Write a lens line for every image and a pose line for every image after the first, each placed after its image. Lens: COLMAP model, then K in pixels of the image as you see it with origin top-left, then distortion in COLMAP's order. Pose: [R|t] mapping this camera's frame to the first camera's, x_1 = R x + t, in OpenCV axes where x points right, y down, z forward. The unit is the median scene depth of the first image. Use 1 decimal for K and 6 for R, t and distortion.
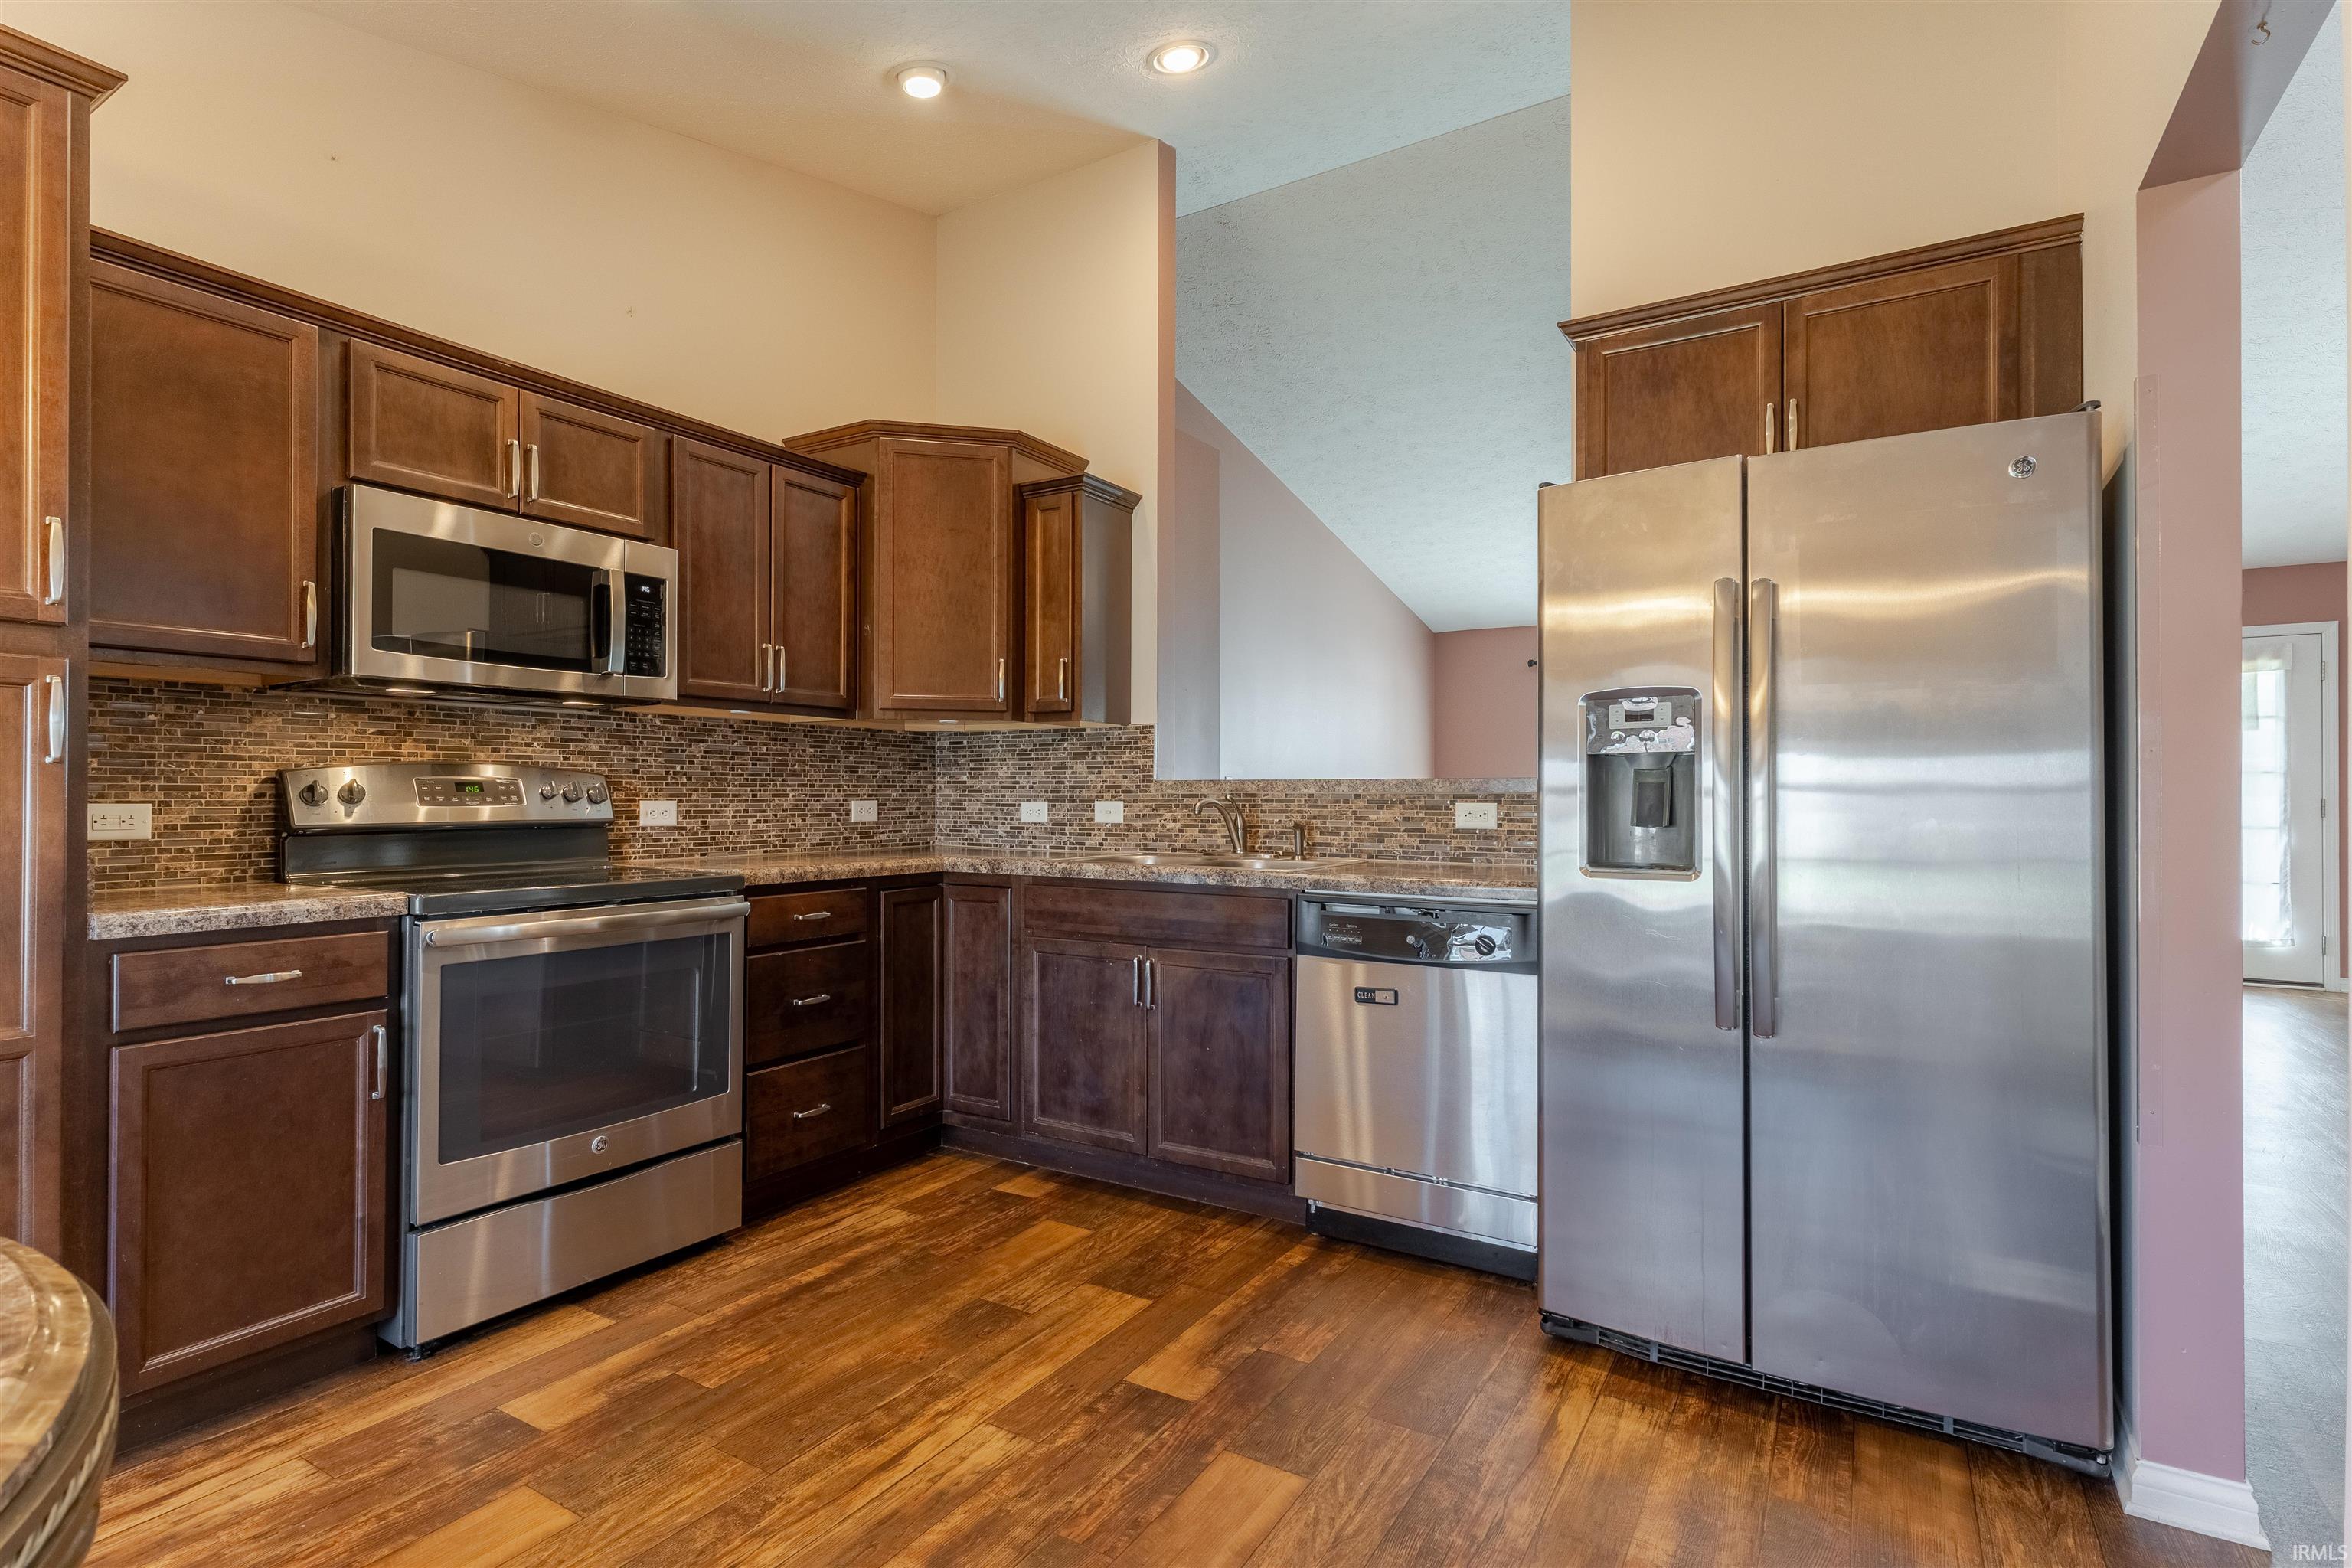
lens RADIAL K [[1143.2, 0, 1160.1], [0, 1143.2, 782.2], [0, 0, 1]] dist [0.000479, 0.002007]
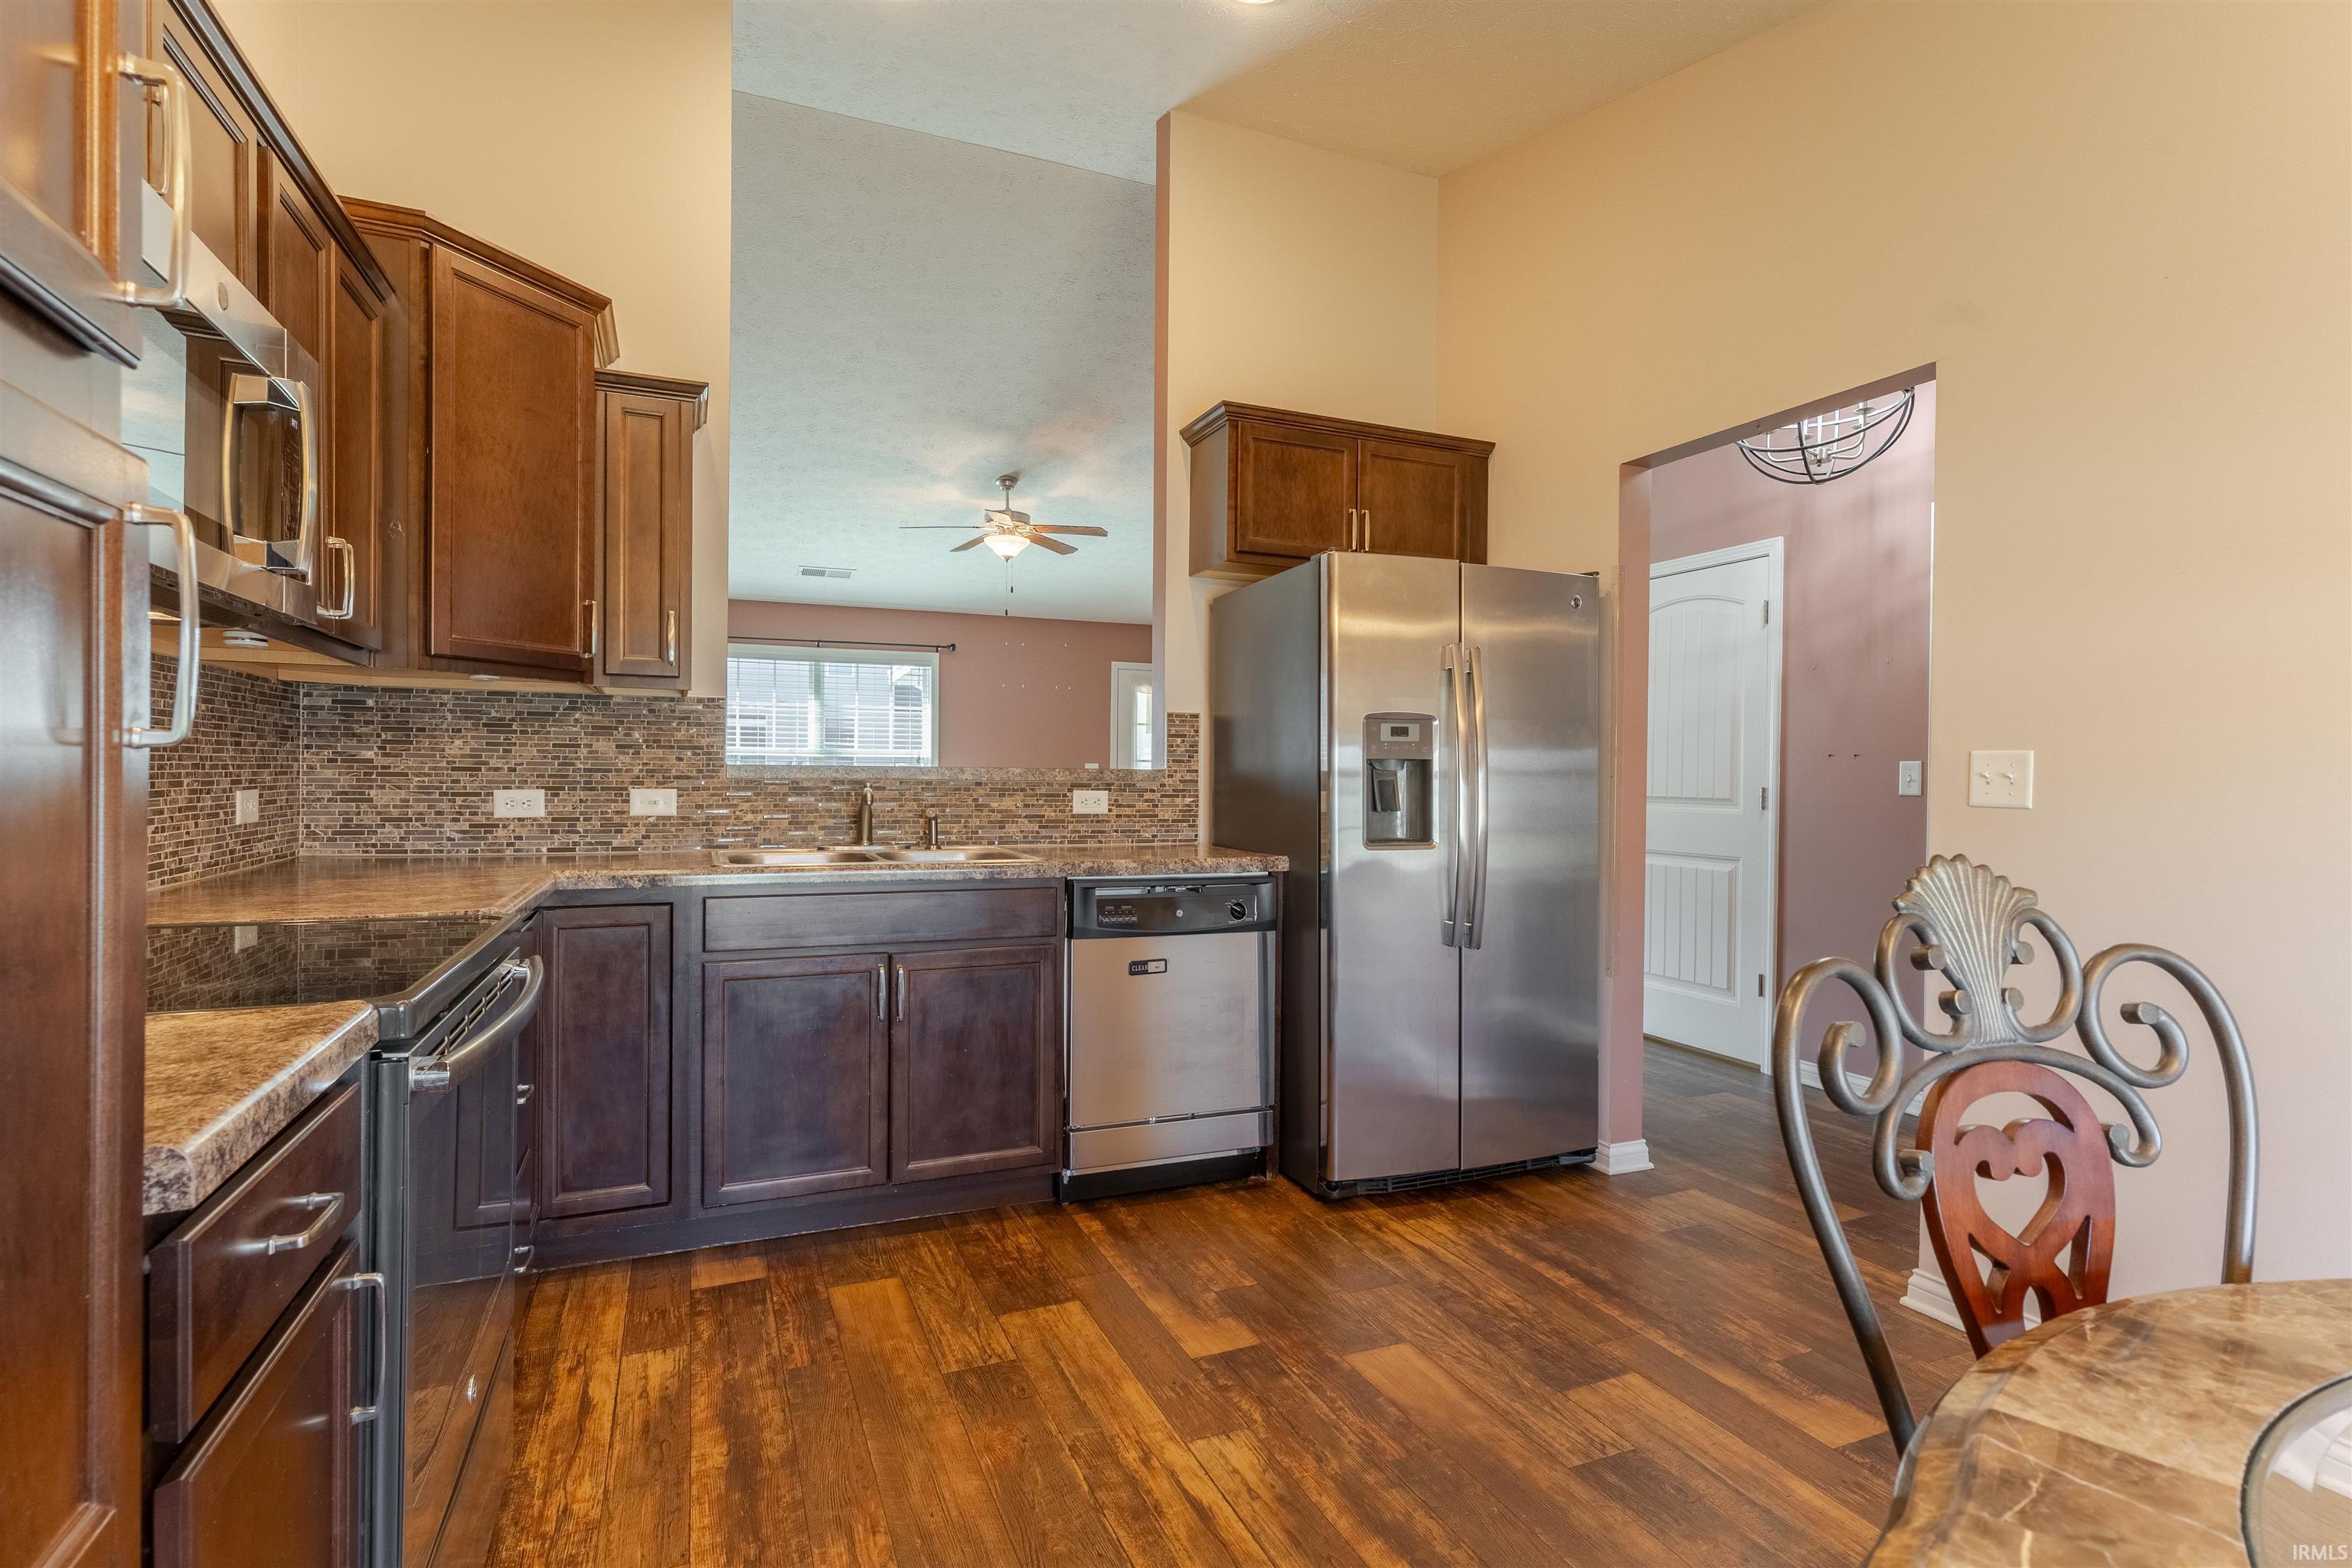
lens RADIAL K [[1143.2, 0, 1160.1], [0, 1143.2, 782.2], [0, 0, 1]] dist [0.000479, 0.002007]
pose [[0.574494, -0.001702, 0.818507, -0.674235], [-0.019205, 0.999695, 0.015558, -0.010083], [-0.818284, -0.024657, 0.574286, 0.334315]]
